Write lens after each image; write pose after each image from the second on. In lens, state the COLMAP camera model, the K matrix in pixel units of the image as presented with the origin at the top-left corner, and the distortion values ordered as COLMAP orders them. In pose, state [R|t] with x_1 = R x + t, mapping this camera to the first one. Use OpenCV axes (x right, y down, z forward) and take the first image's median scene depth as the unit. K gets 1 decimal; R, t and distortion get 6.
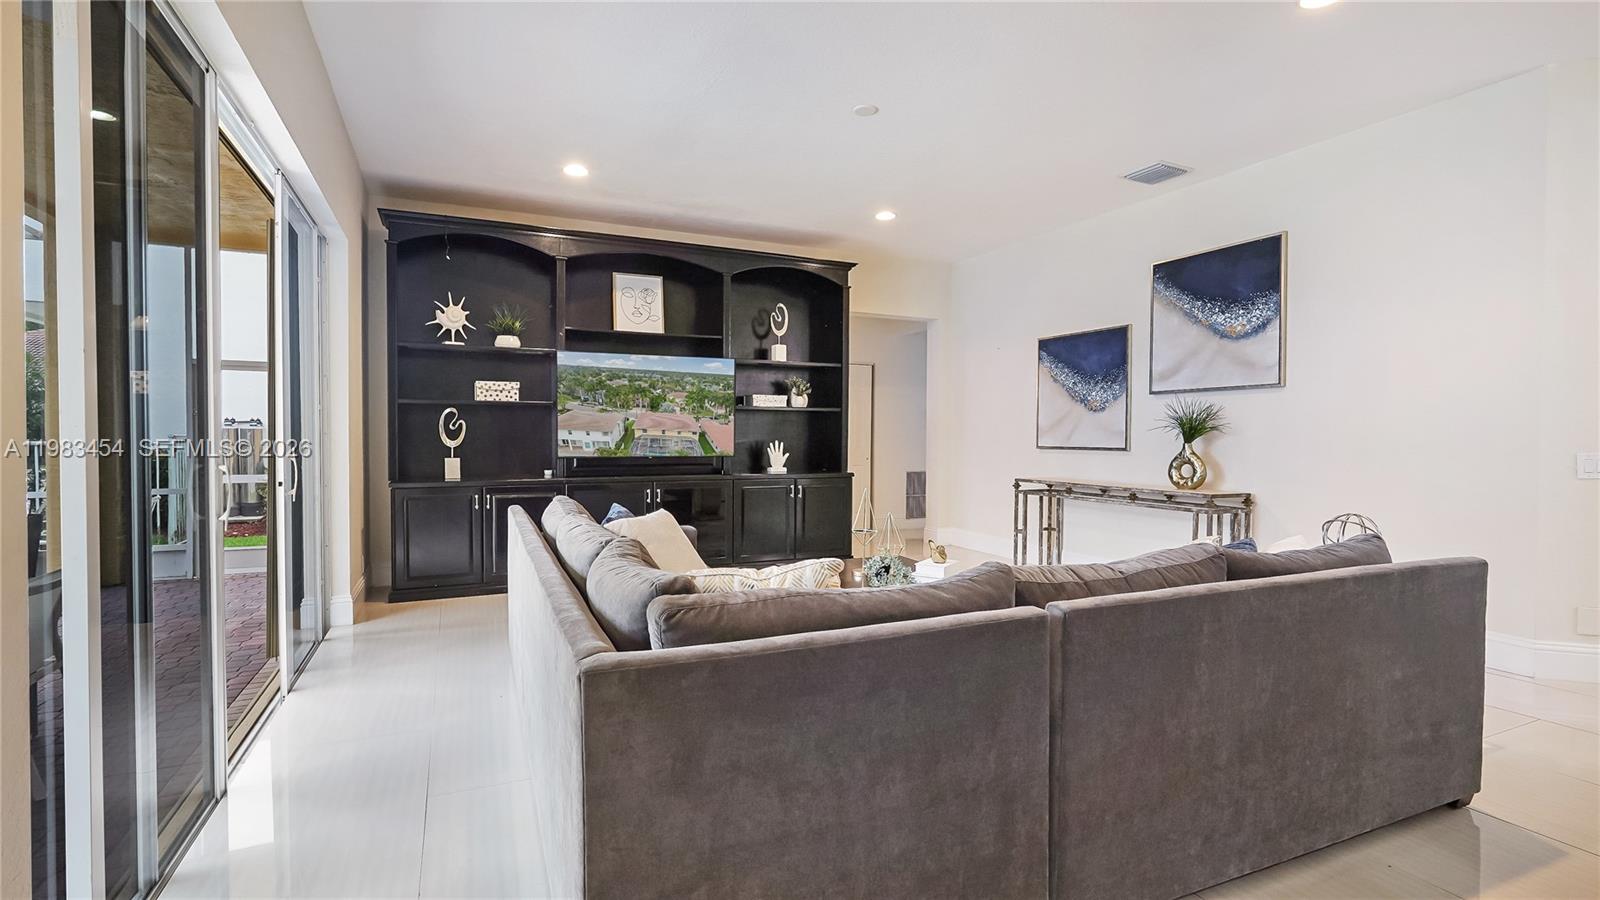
lens RADIAL K [[742.8, 0, 796.6], [0, 742.8, 449.2], [0, 0, 1]] dist [-0.004759, -0.000047]
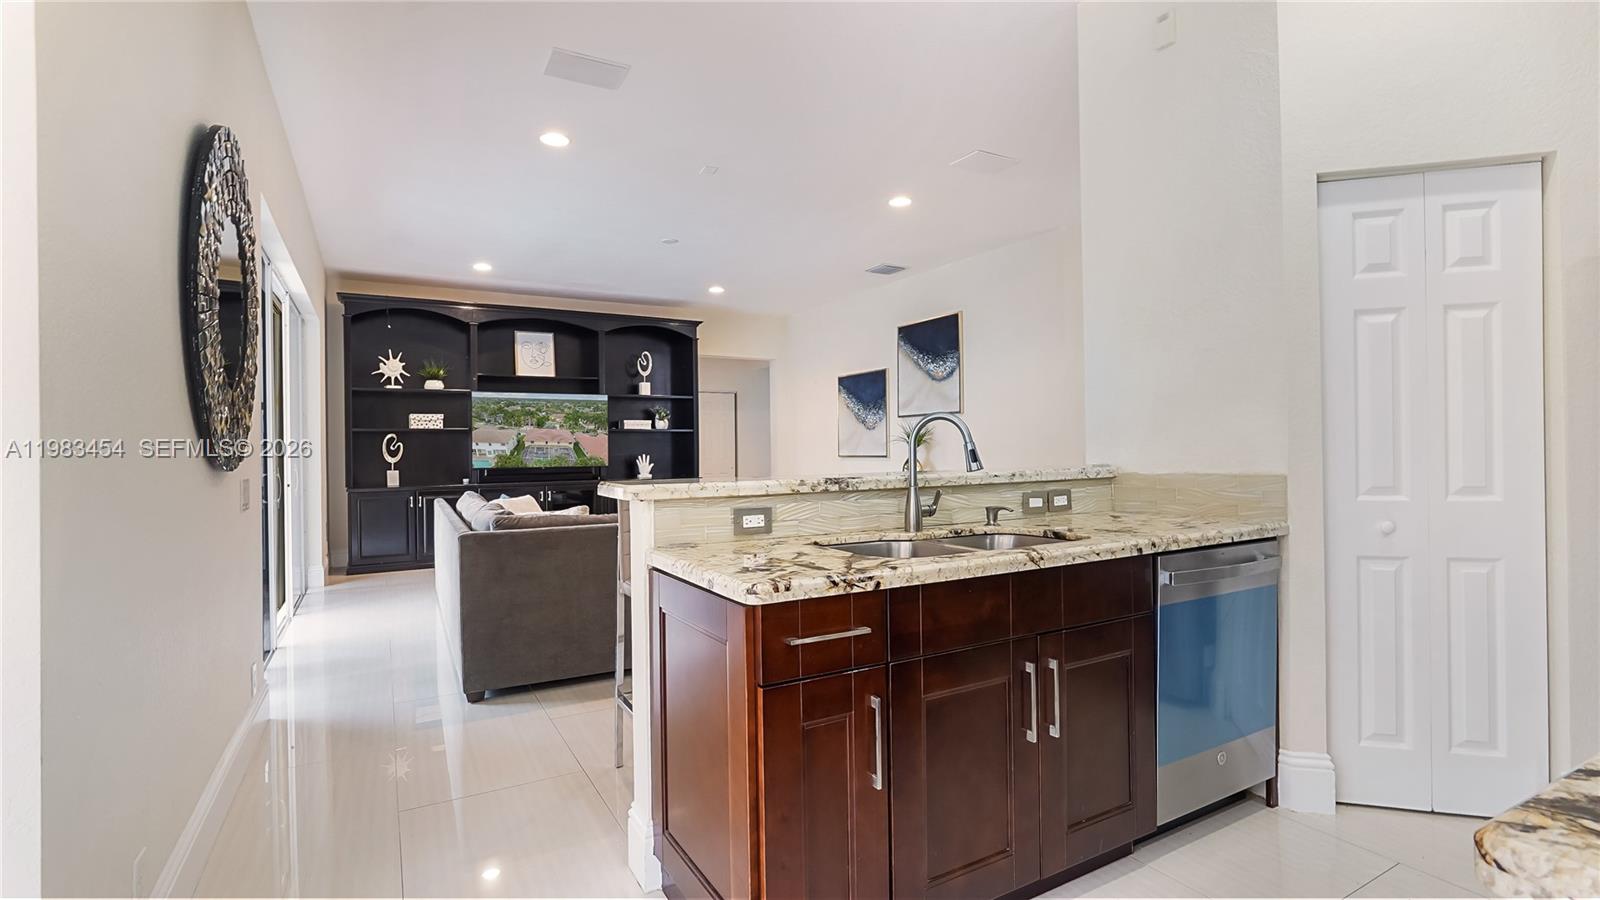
lens RADIAL K [[751.4, 0, 800.0], [0, 751.4, 450.0], [0, 0, 1]] dist [-0.002344, -0.000119]
pose [[0.996832, -0.015634, 0.077979, 0.172163], [0.017052, 0.999701, -0.017546, 0.010694], [-0.077682, 0.018820, 0.996801, -0.427515]]
